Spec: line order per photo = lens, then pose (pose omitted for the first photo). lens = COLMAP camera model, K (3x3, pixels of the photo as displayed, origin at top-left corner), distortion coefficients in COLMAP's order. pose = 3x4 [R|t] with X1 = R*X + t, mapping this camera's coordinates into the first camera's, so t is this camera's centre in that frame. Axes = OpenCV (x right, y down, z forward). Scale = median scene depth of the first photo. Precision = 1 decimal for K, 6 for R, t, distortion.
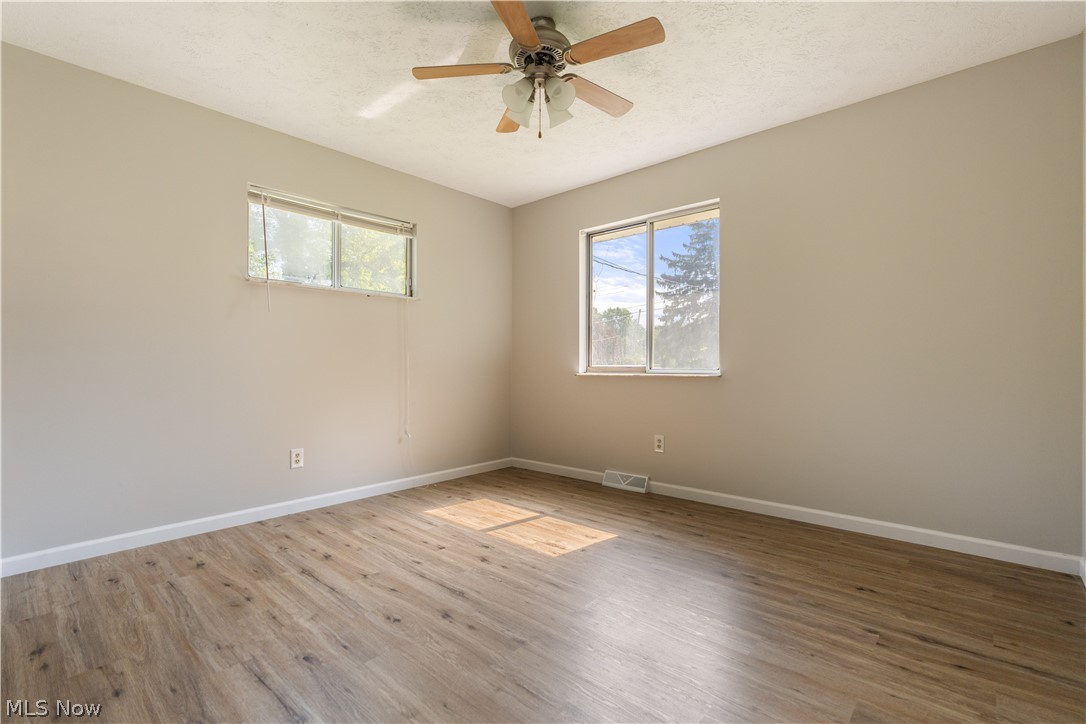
lens RADIAL K [[485.6, 0, 544.0], [0, 485.6, 357.5], [0, 0, 1]] dist [-0.003789, 0.000381]
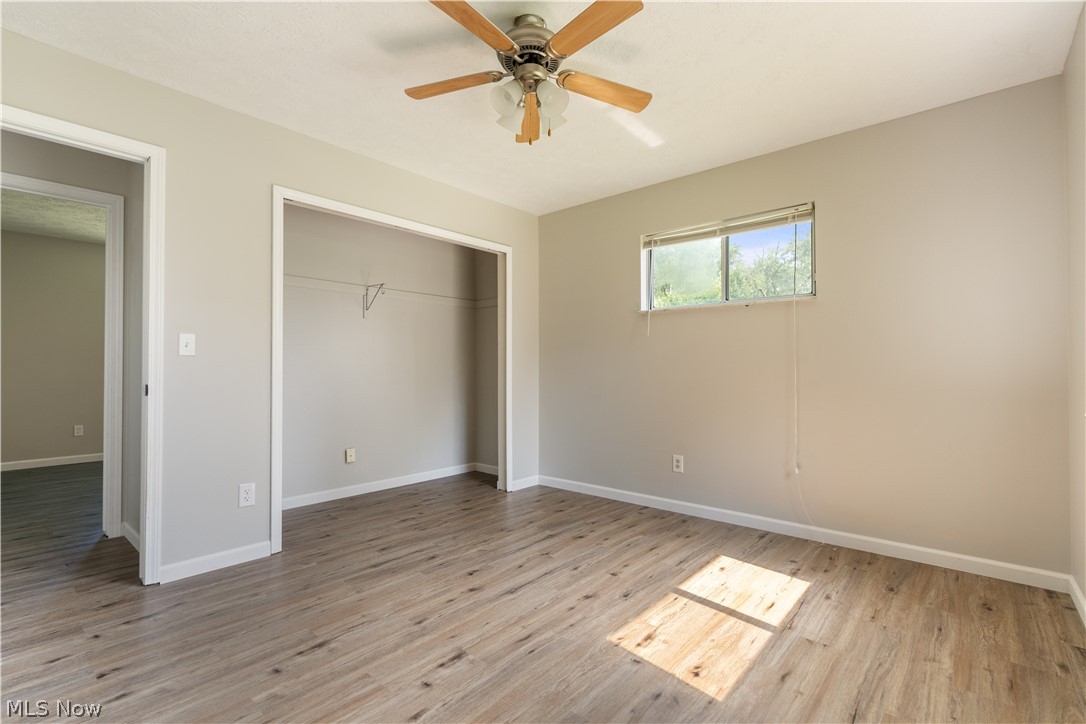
lens RADIAL K [[485.6, 0, 544.0], [0, 485.6, 357.5], [0, 0, 1]] dist [-0.003789, 0.000381]
pose [[0.033488, -0.018394, -0.999270, 0.704359], [0.010587, 0.999781, -0.018048, -0.022966], [0.999383, -0.009975, 0.033675, 0.769316]]
